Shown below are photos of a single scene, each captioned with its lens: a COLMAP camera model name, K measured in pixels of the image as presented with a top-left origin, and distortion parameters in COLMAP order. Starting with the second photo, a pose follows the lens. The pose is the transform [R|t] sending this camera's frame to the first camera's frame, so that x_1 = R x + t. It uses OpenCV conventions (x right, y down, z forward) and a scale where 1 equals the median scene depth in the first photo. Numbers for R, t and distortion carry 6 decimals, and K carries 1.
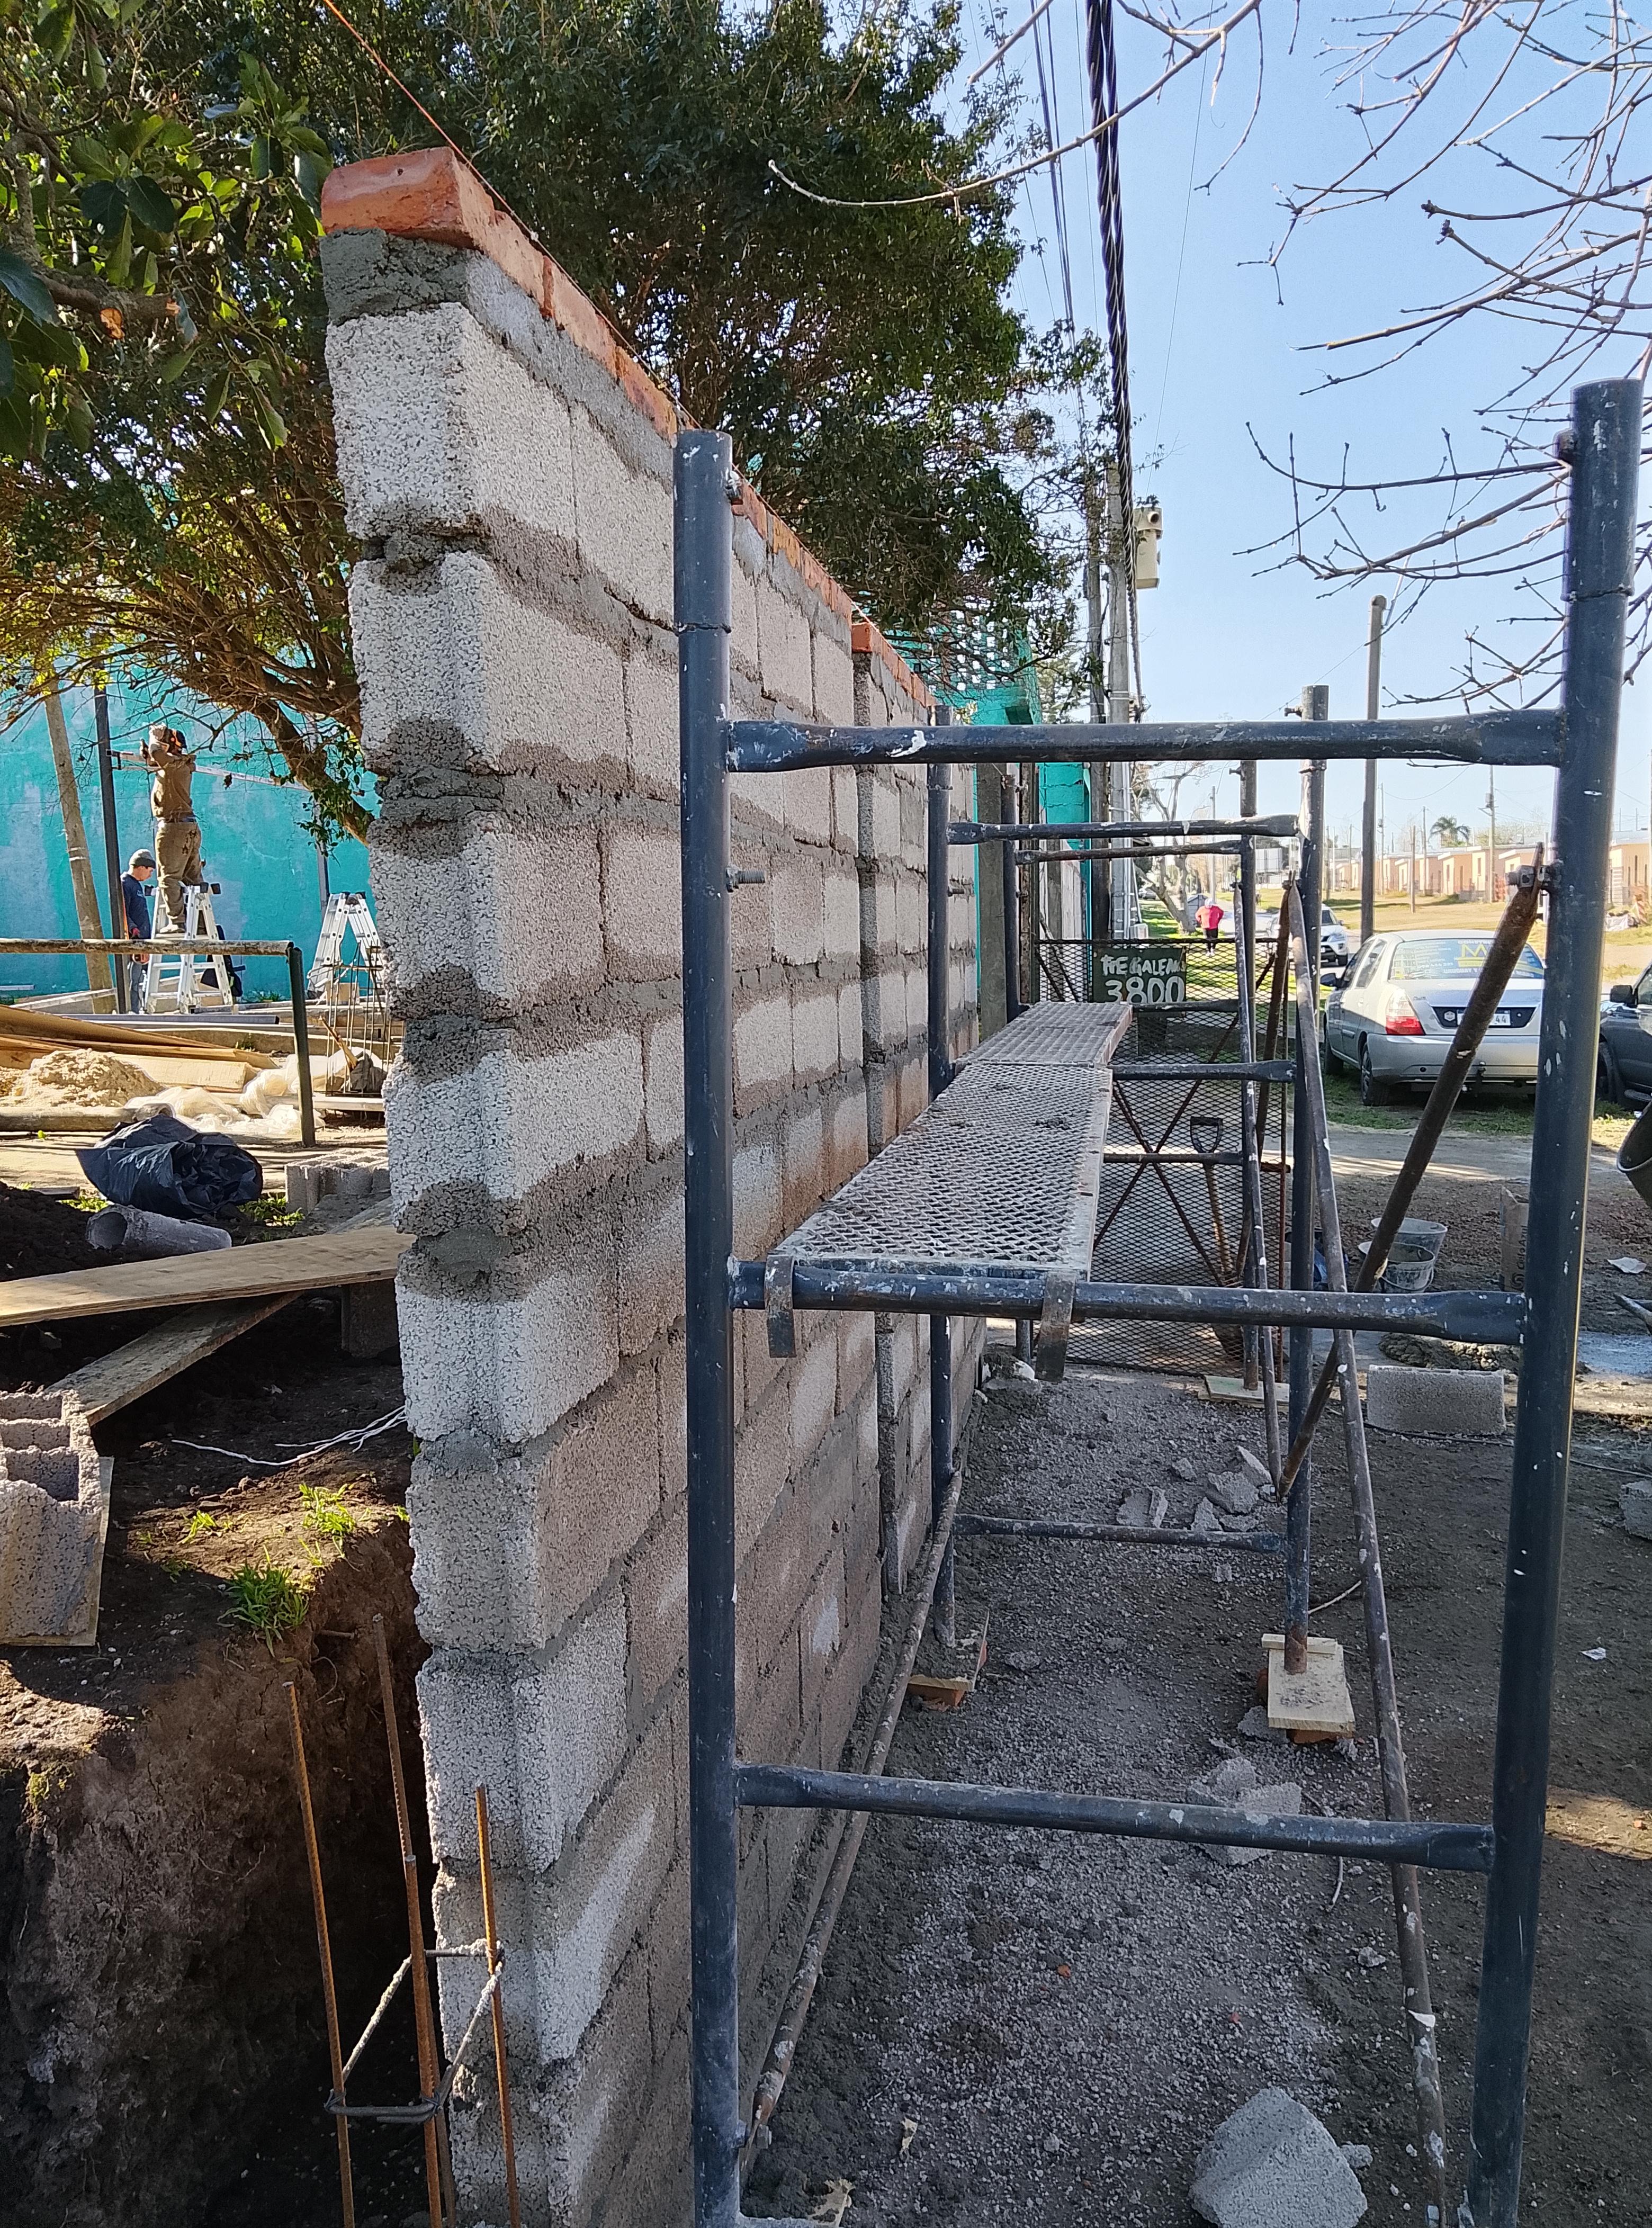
lens RADIAL K [[1657.0, 0, 820.2], [0, 1657.0, 1102.9], [0, 0, 1]] dist [0.063032, -0.101735]
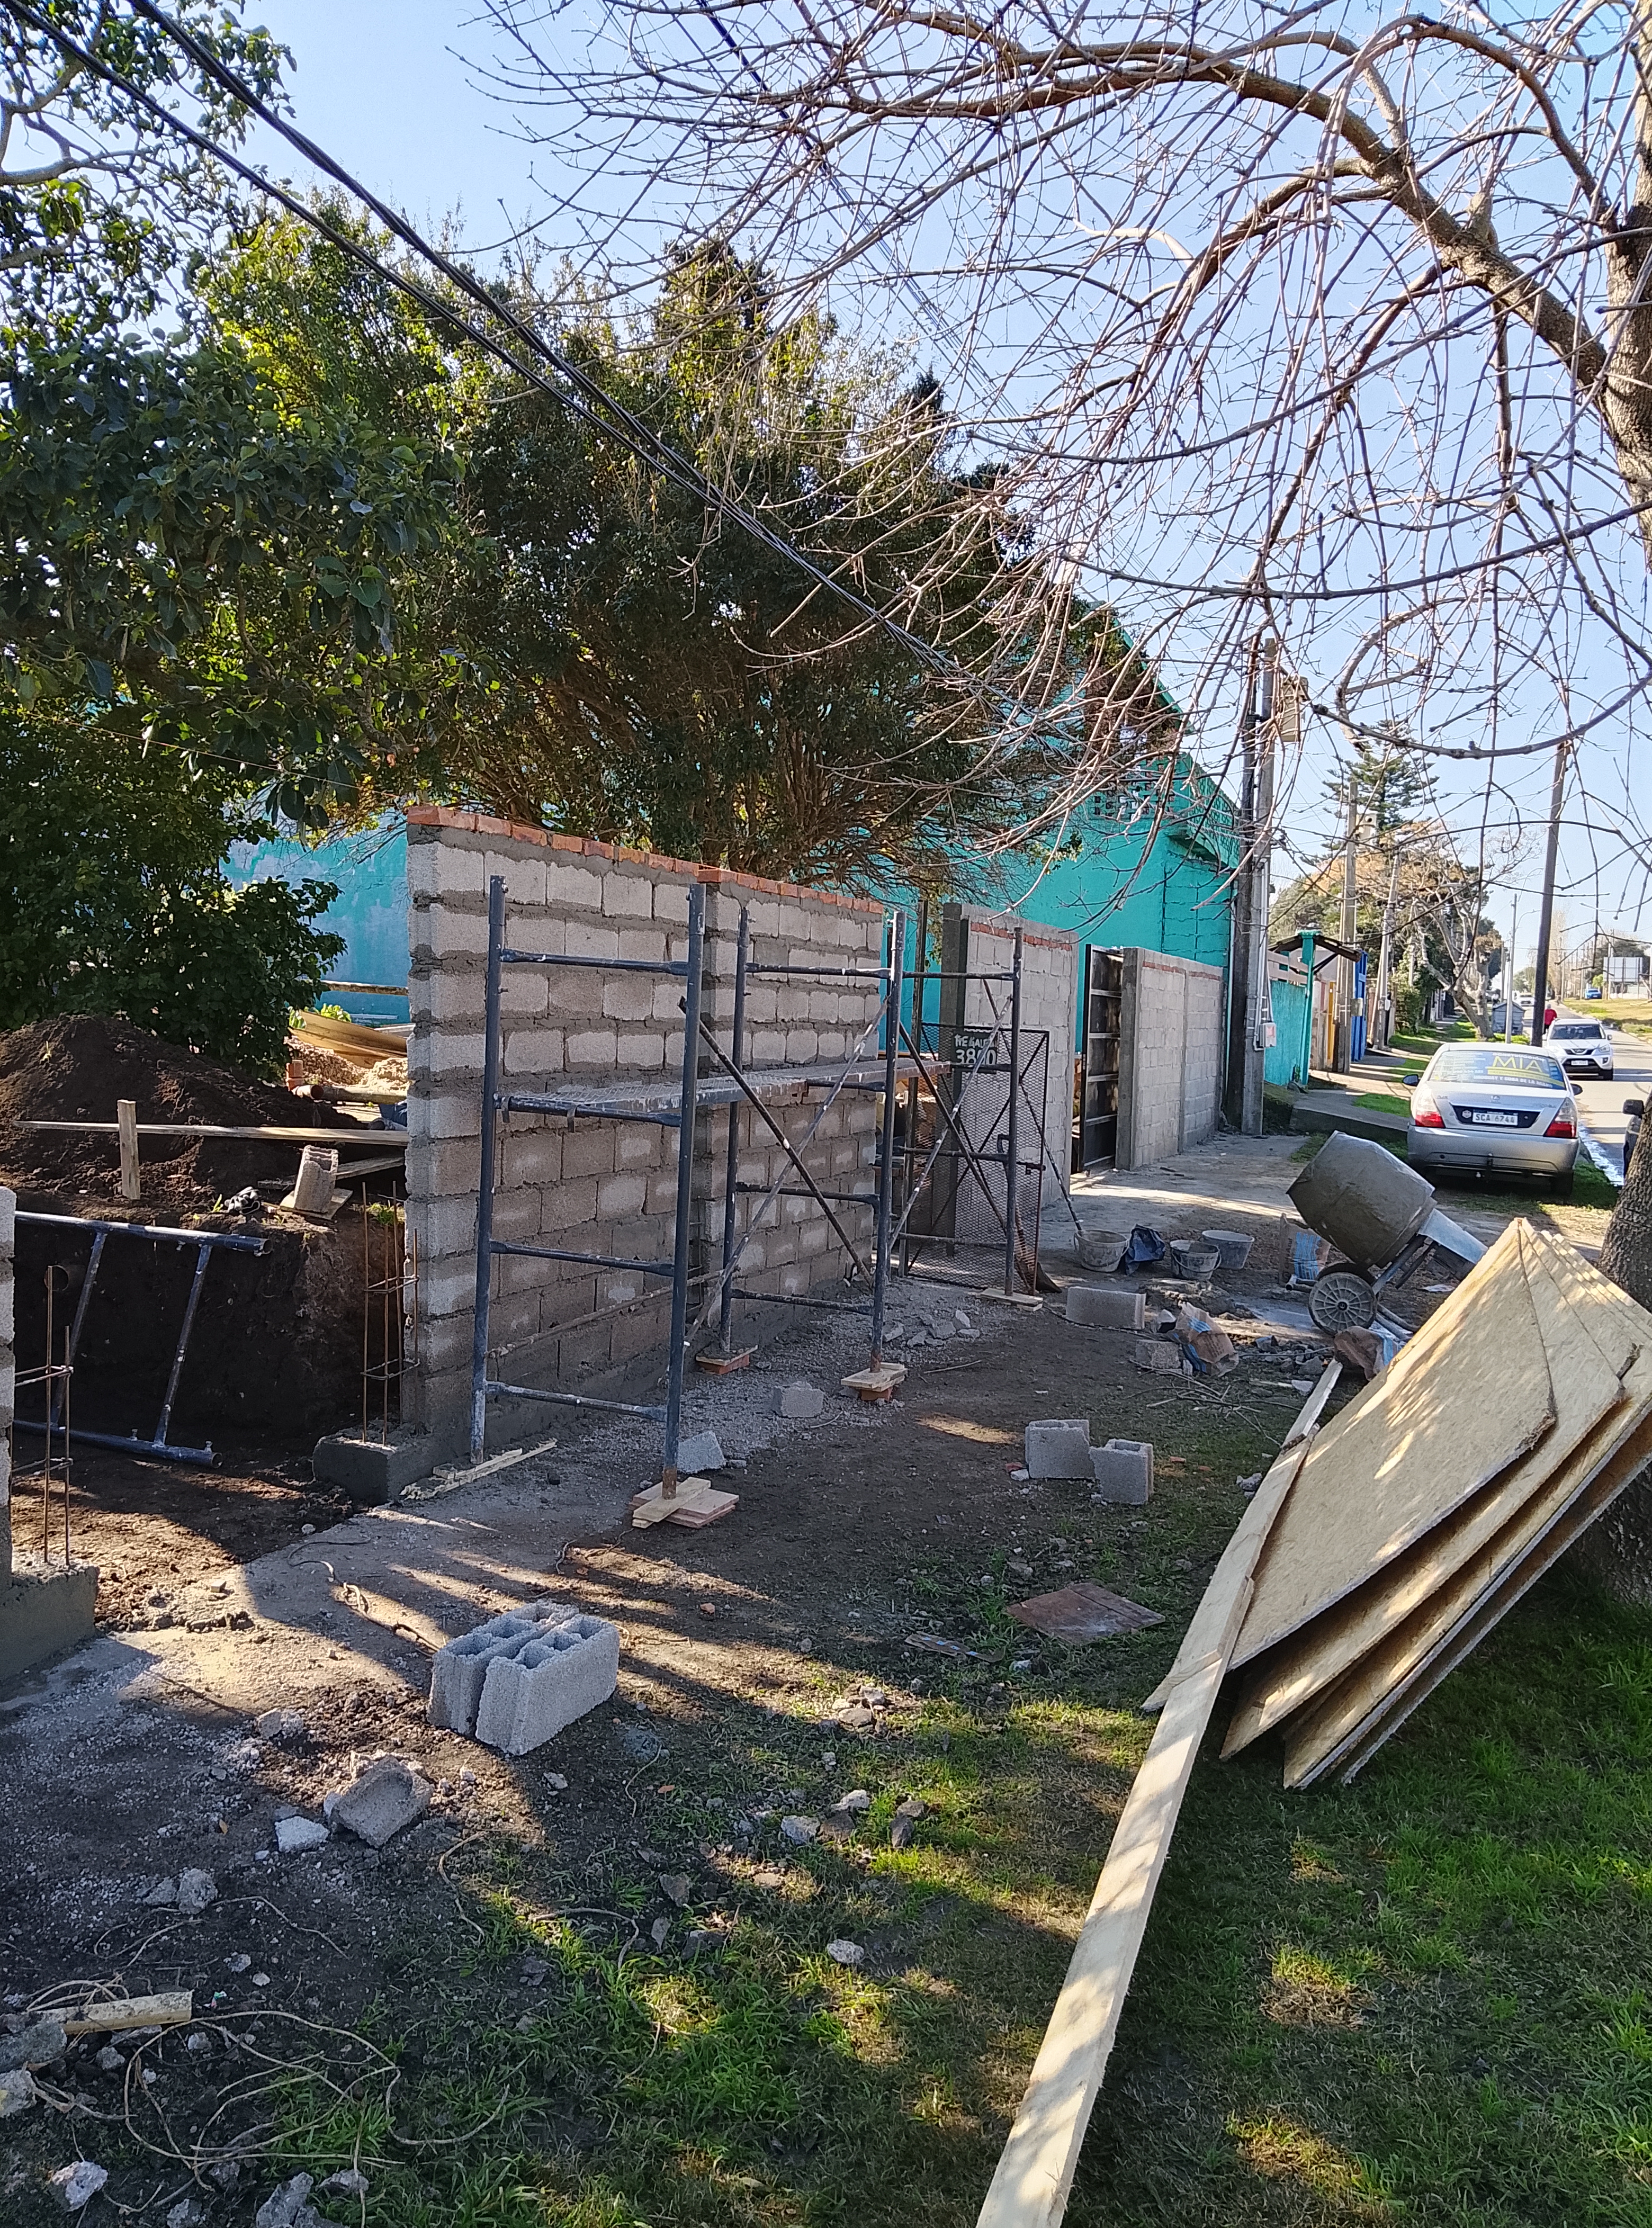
lens RADIAL K [[1657.0, 0, 820.2], [0, 1657.0, 1102.9], [0, 0, 1]] dist [0.063032, -0.101735]
pose [[0.977501, 0.075092, -0.197111, 0.294729], [-0.083394, 0.995931, -0.034148, 0.038333], [0.193744, 0.049818, 0.979786, -0.524135]]
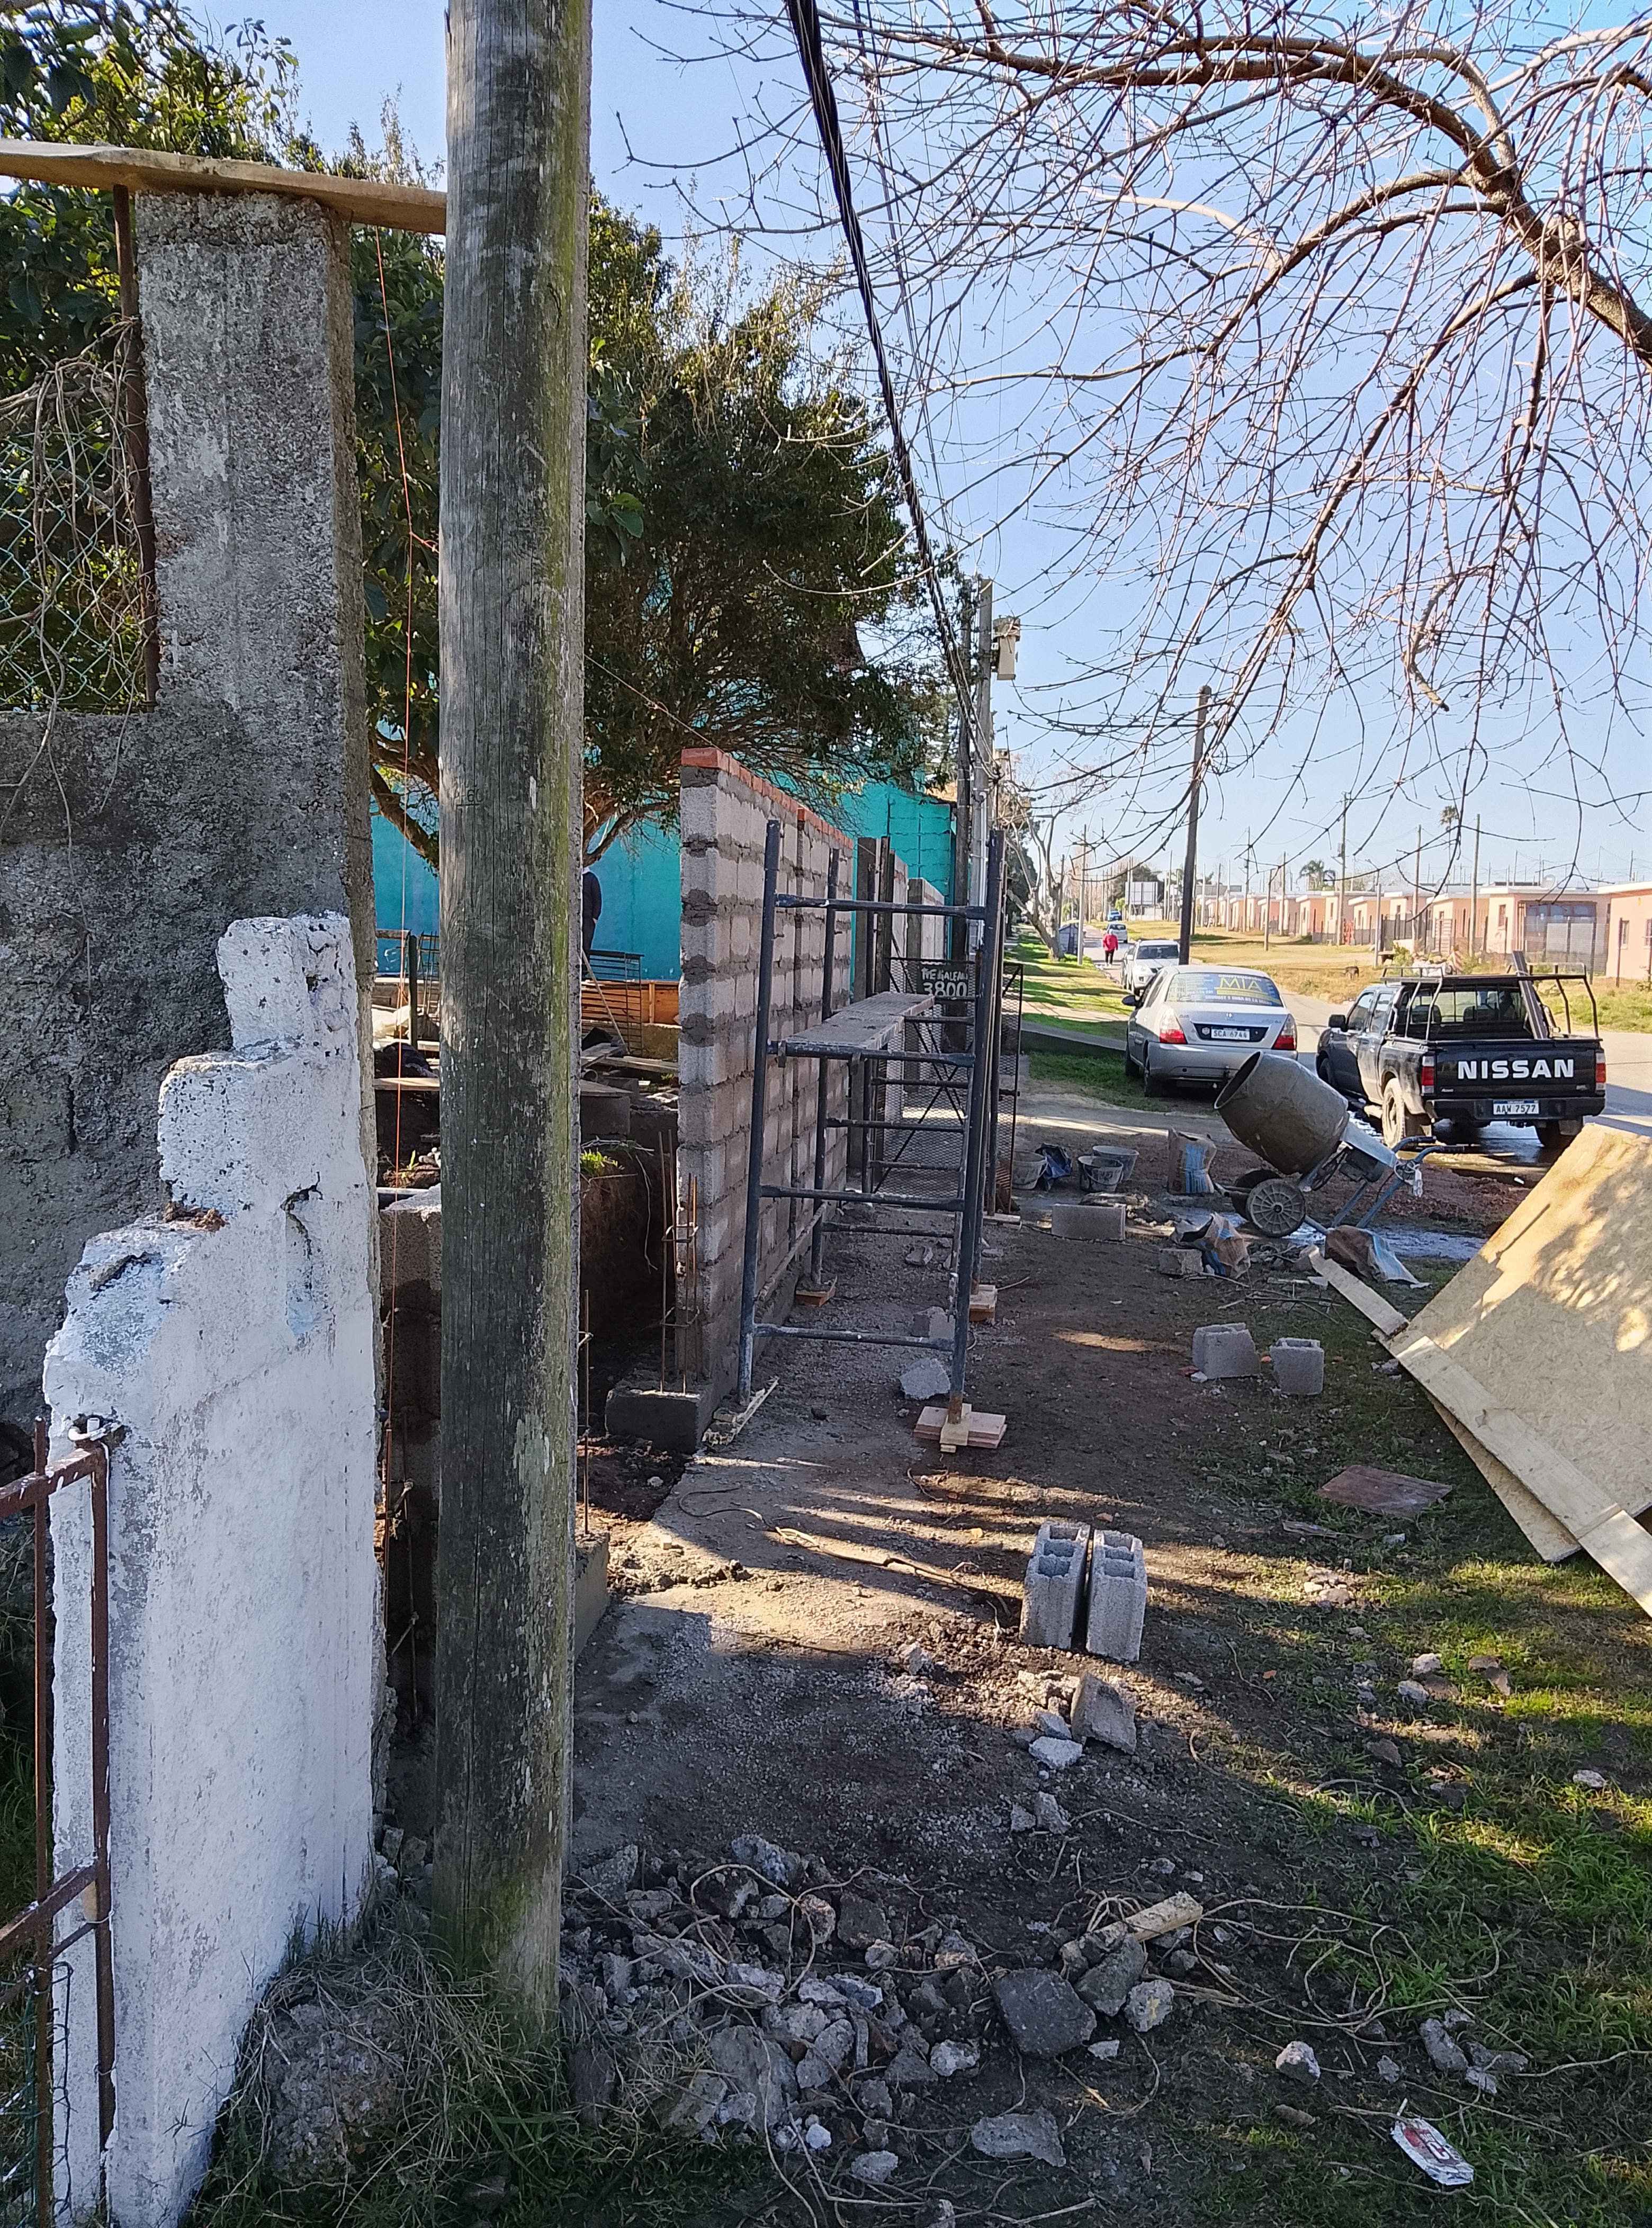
lens RADIAL K [[1657.0, 0, 820.2], [0, 1657.0, 1102.9], [0, 0, 1]] dist [0.063032, -0.101735]
pose [[0.996232, 0.048443, 0.071945, -0.042809], [-0.048113, 0.998822, -0.006322, 0.054105], [-0.072166, 0.002837, 0.997389, -0.569944]]
